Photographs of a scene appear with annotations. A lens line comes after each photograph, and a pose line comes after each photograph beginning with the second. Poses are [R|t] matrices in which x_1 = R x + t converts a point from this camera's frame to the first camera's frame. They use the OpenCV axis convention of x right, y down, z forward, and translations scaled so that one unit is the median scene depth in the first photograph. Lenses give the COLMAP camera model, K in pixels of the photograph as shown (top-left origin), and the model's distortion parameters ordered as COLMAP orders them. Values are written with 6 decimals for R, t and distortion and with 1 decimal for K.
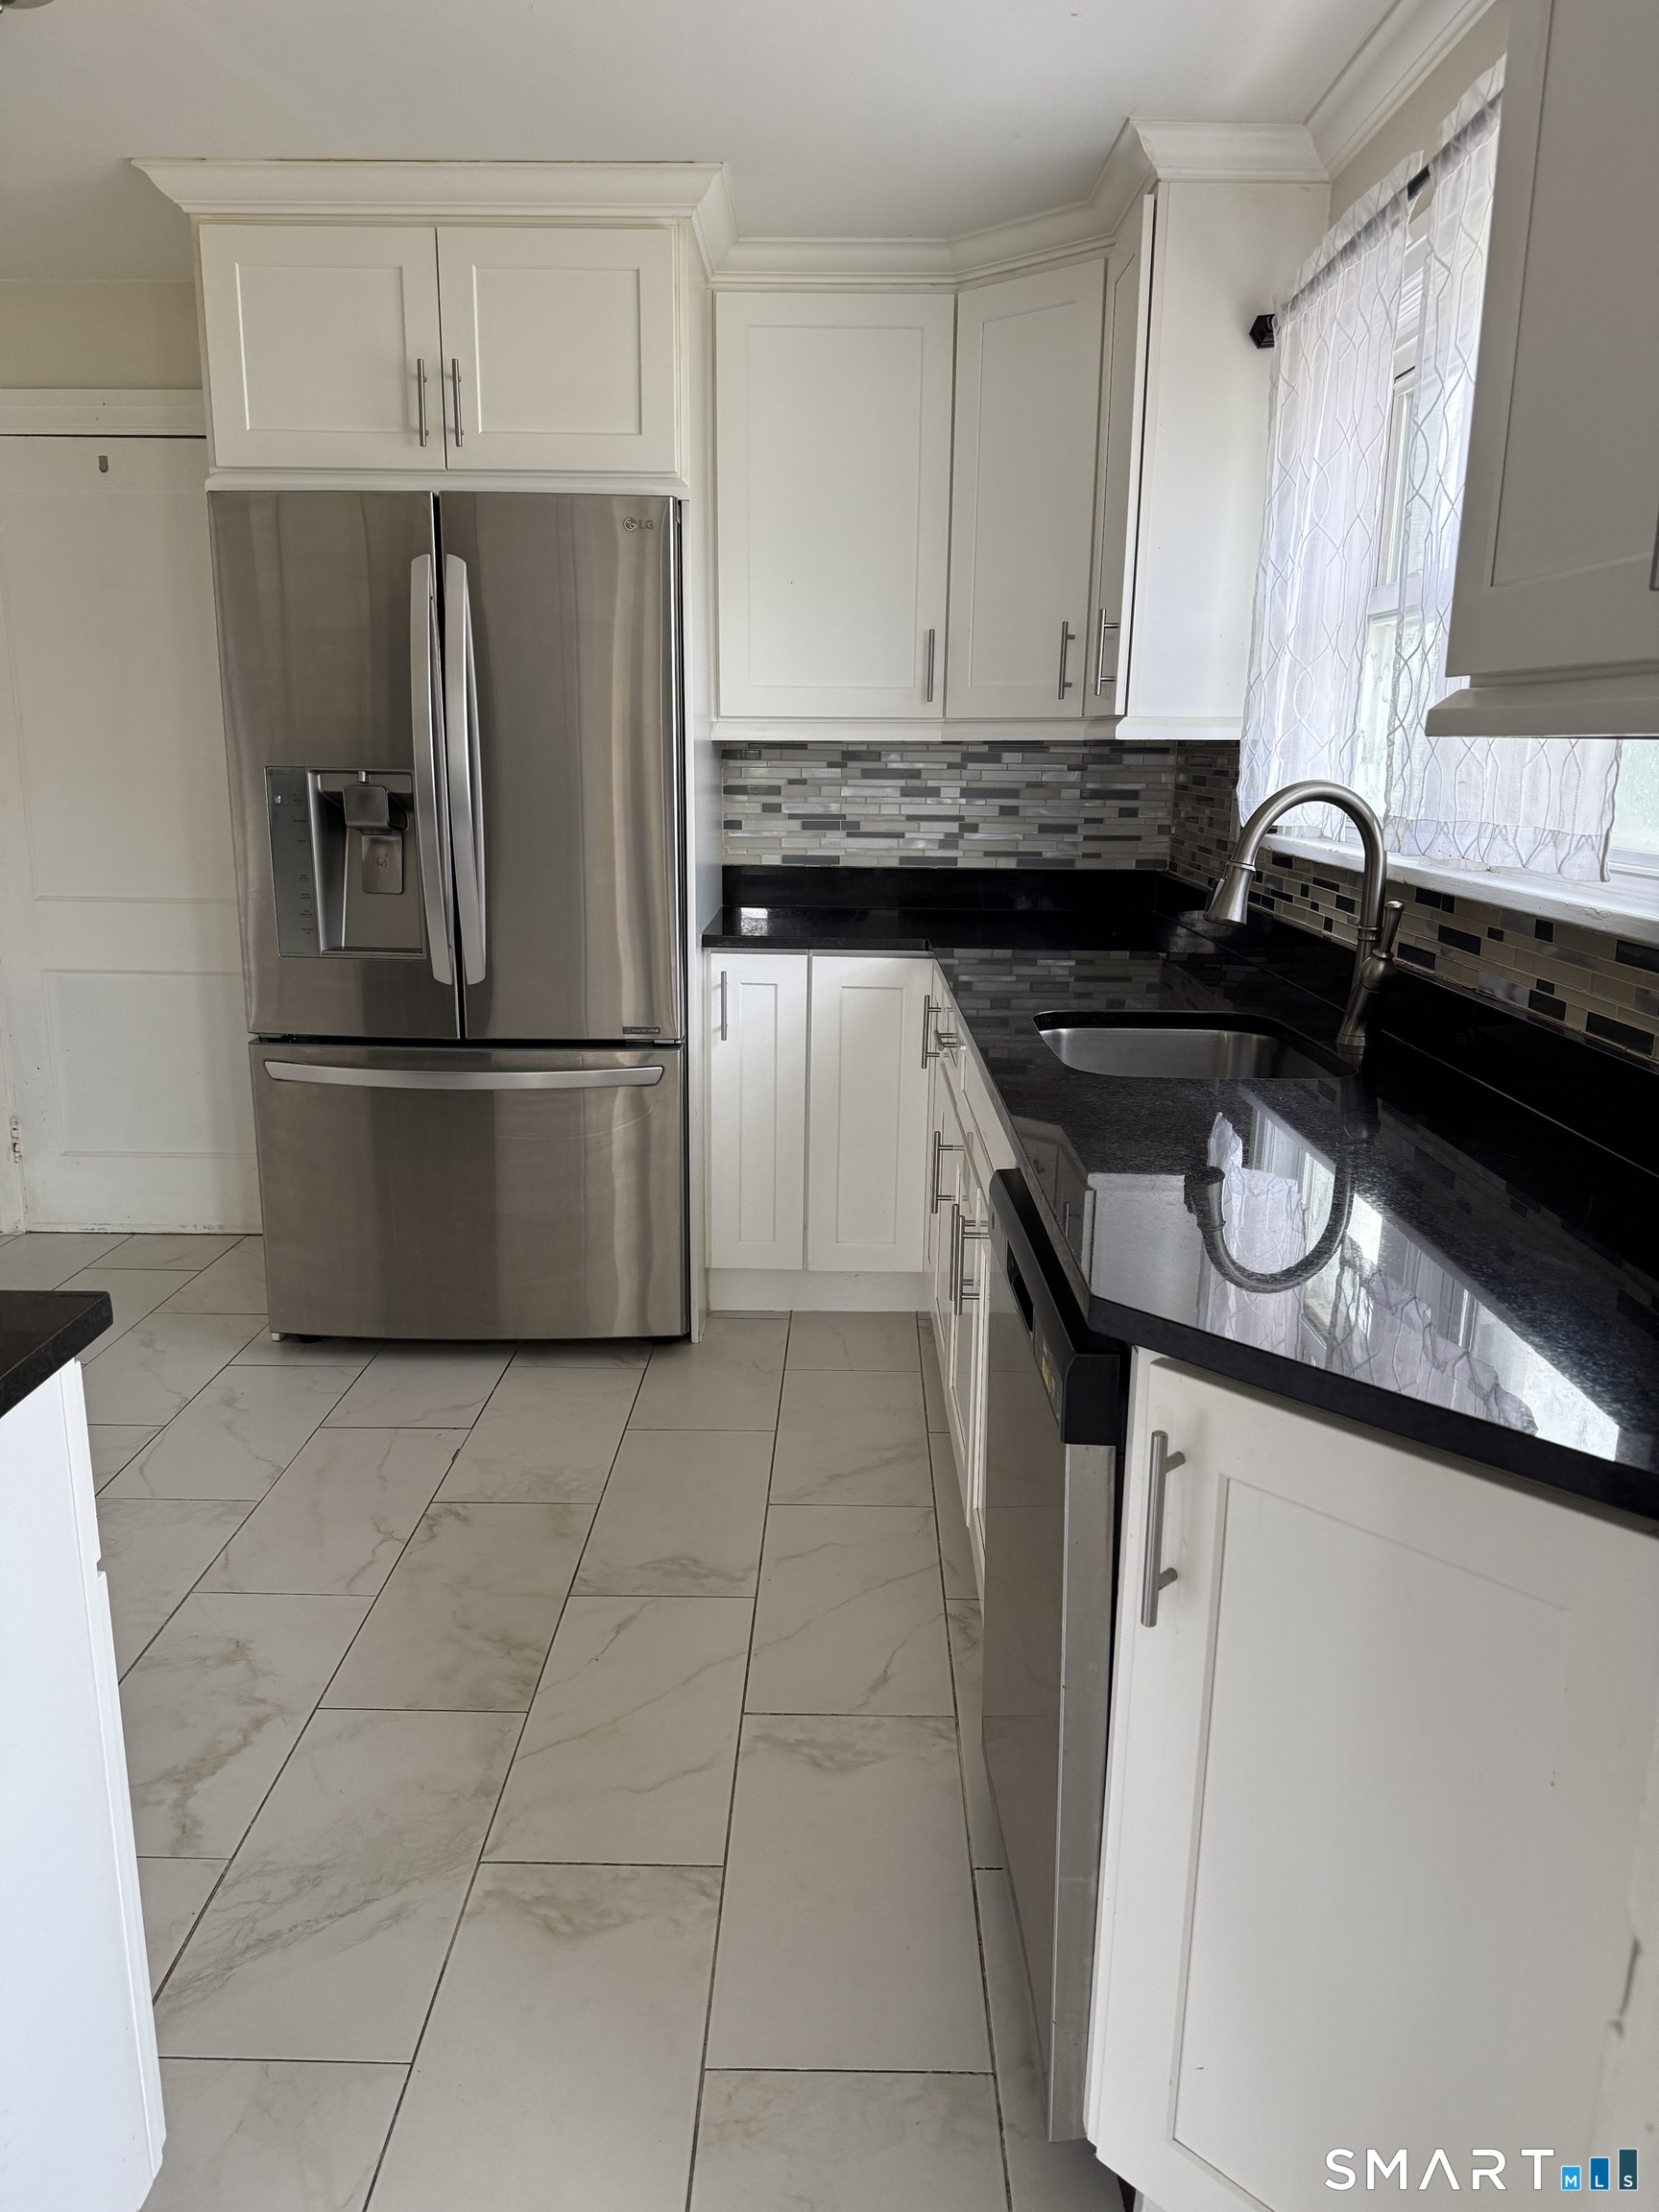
lens RADIAL K [[1543.4, 0, 813.7], [0, 1543.4, 1108.1], [0, 0, 1]] dist [0.078498, -0.170853]
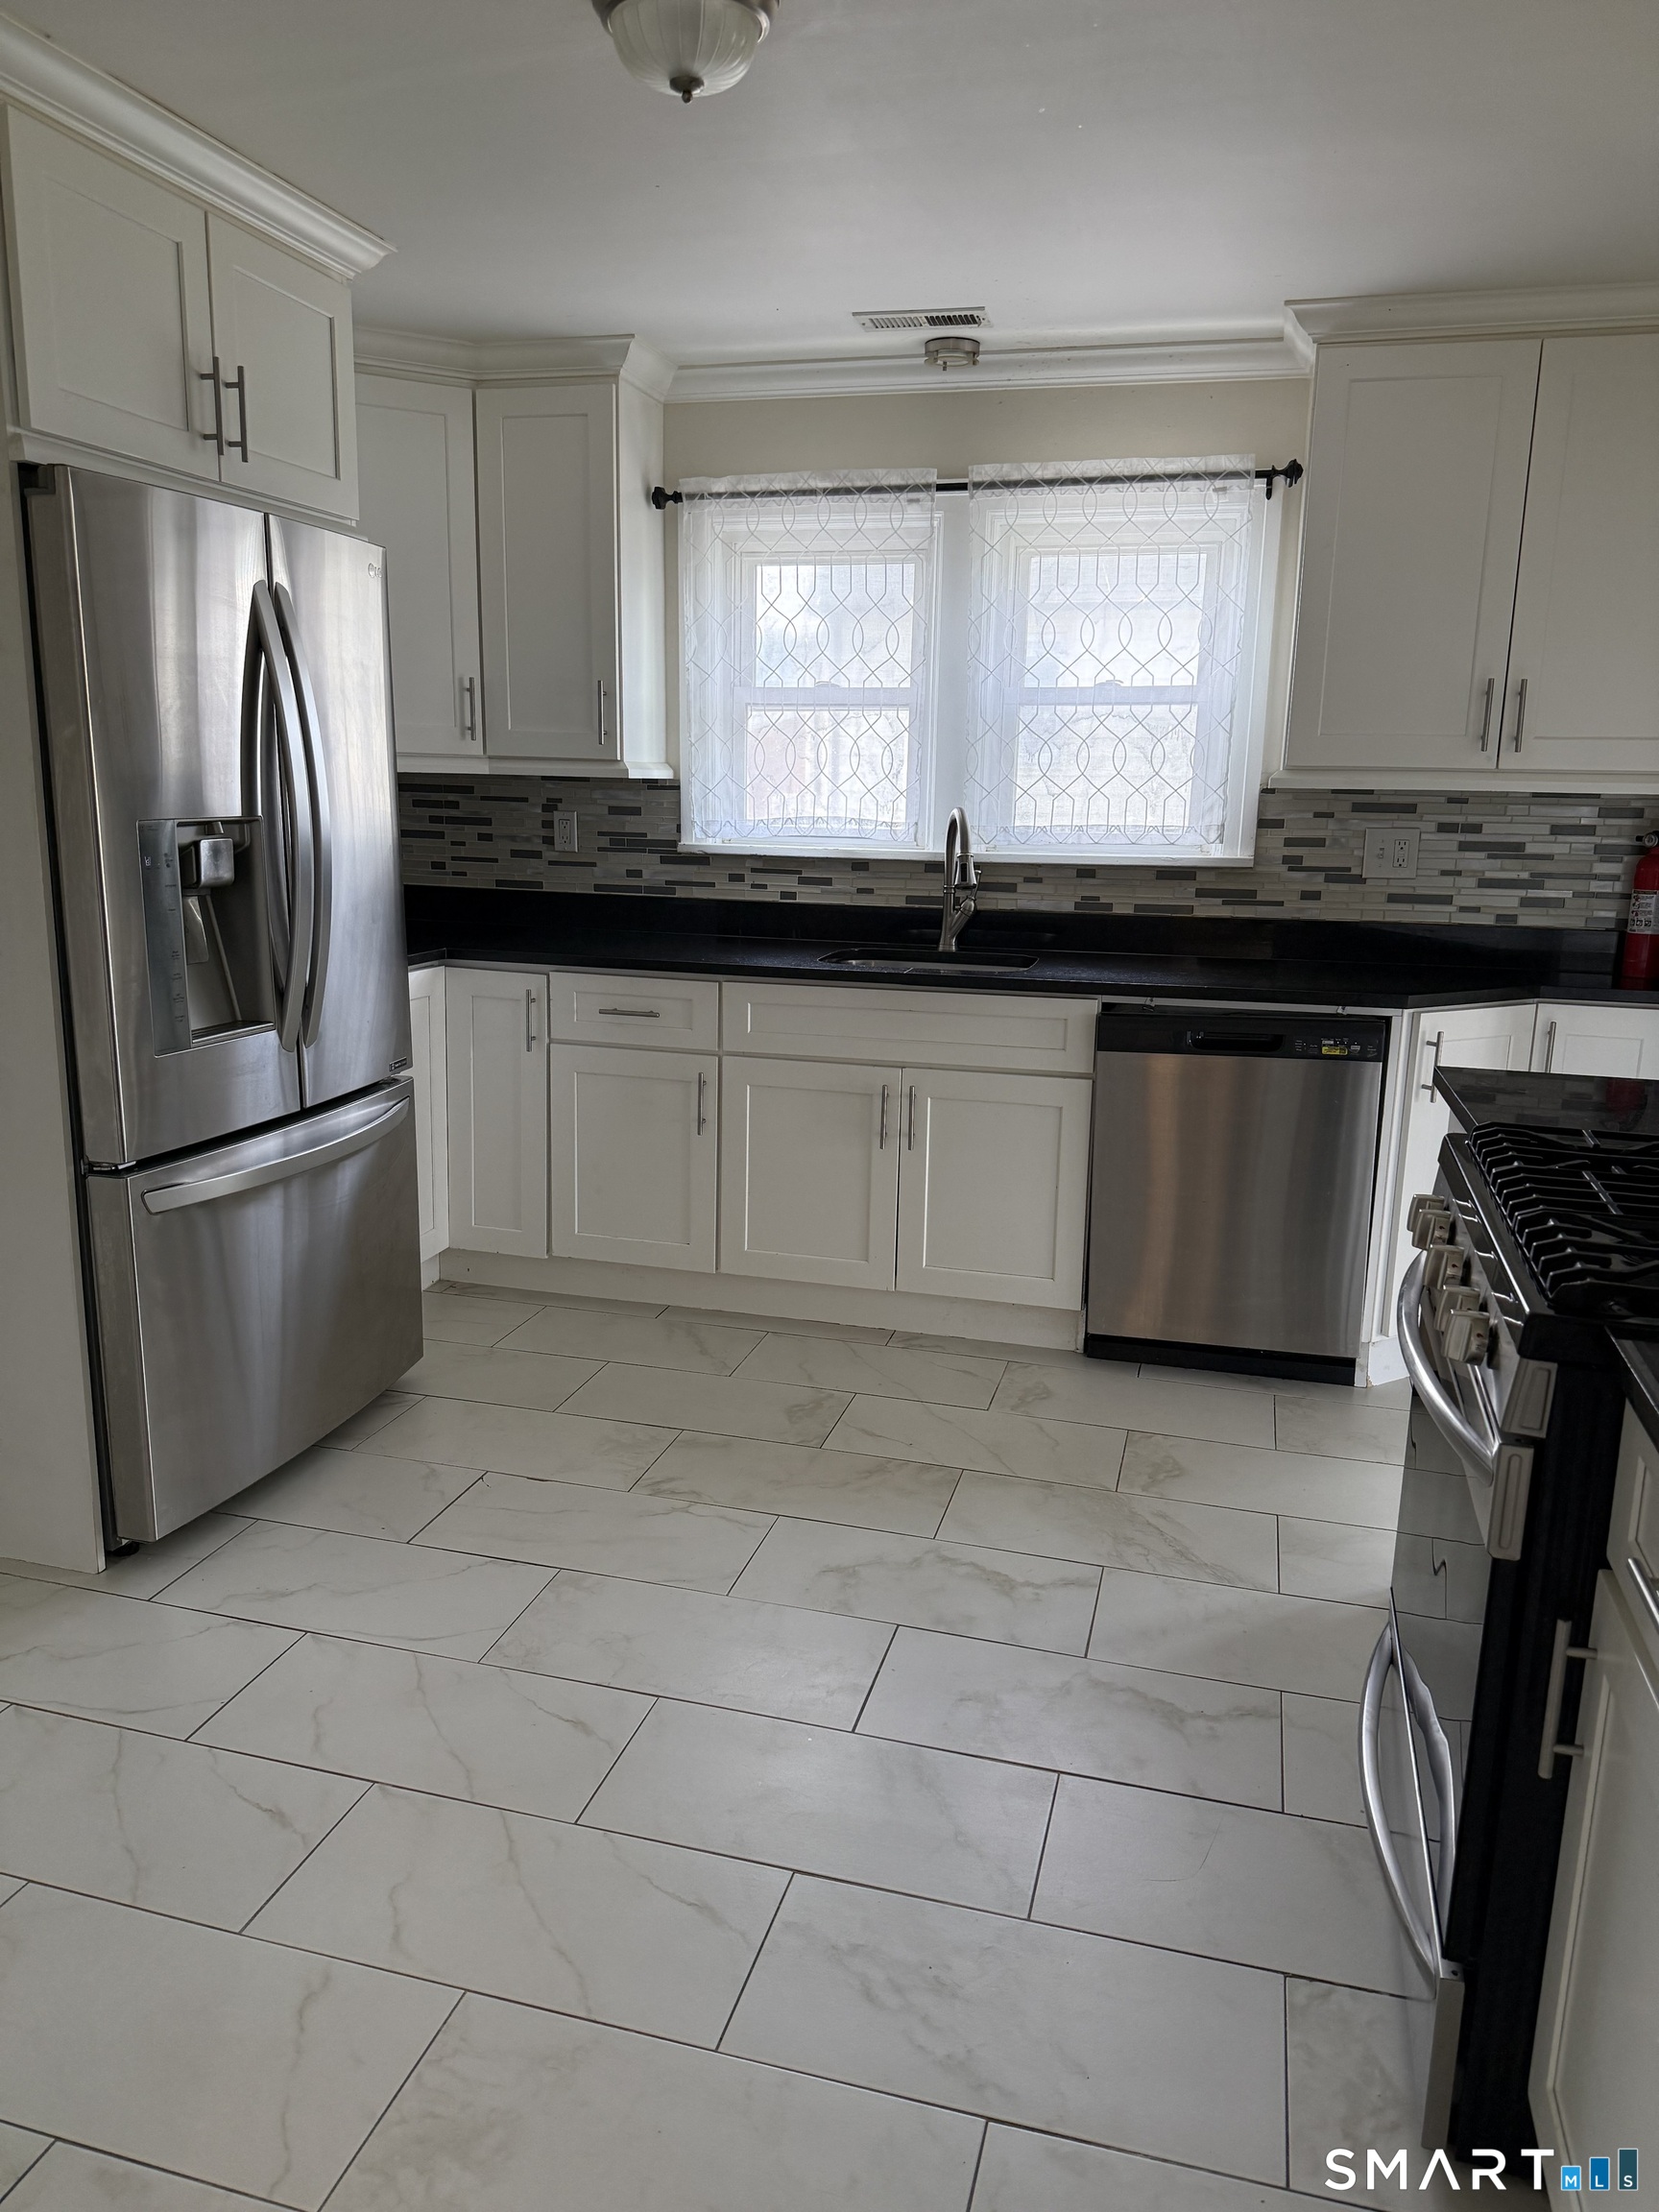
lens RADIAL K [[1543.4, 0, 813.7], [0, 1543.4, 1108.1], [0, 0, 1]] dist [0.078498, -0.170853]
pose [[0.251640, -0.204155, 0.946043, -1.147592], [0.212125, 0.965365, 0.151901, -0.134883], [-0.944288, 0.162455, 0.286231, 0.516609]]
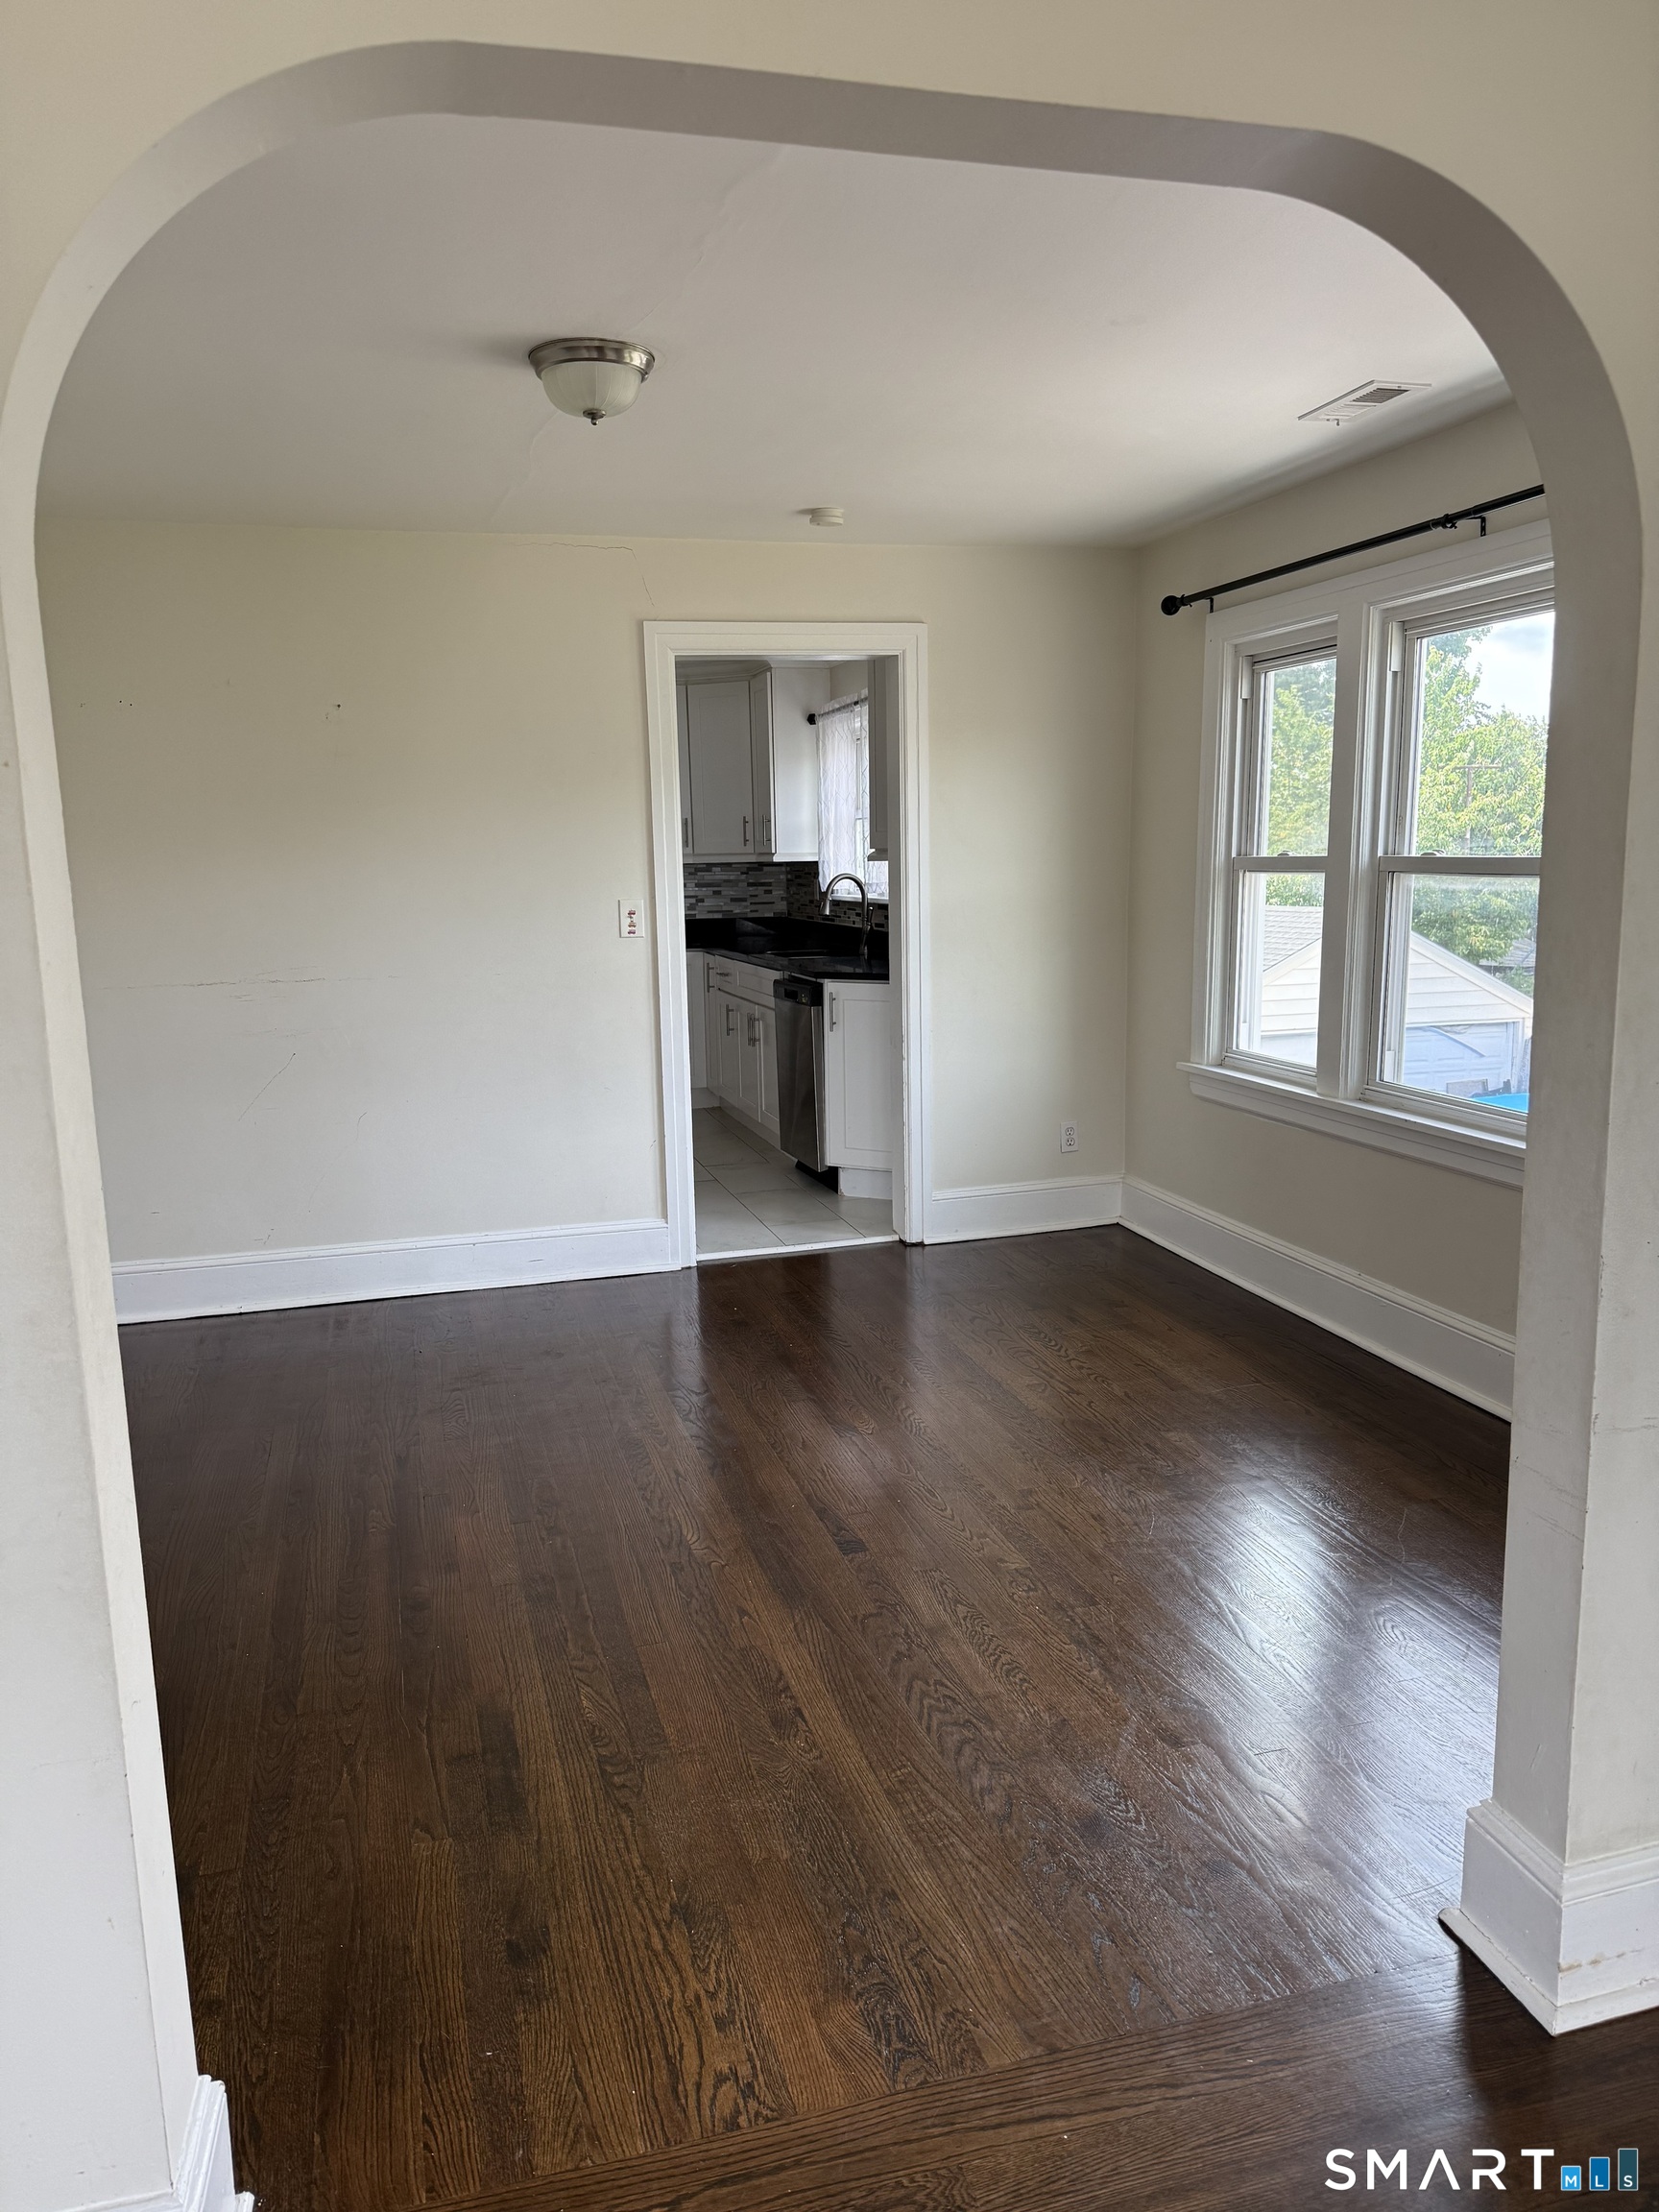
lens RADIAL K [[1543.4, 0, 813.7], [0, 1543.4, 1108.1], [0, 0, 1]] dist [0.078498, -0.170853]
pose [[0.957485, -0.073420, 0.278984, -0.553622], [0.092917, 0.994024, -0.057297, 0.372485], [-0.273110, 0.080784, 0.958585, -1.666482]]
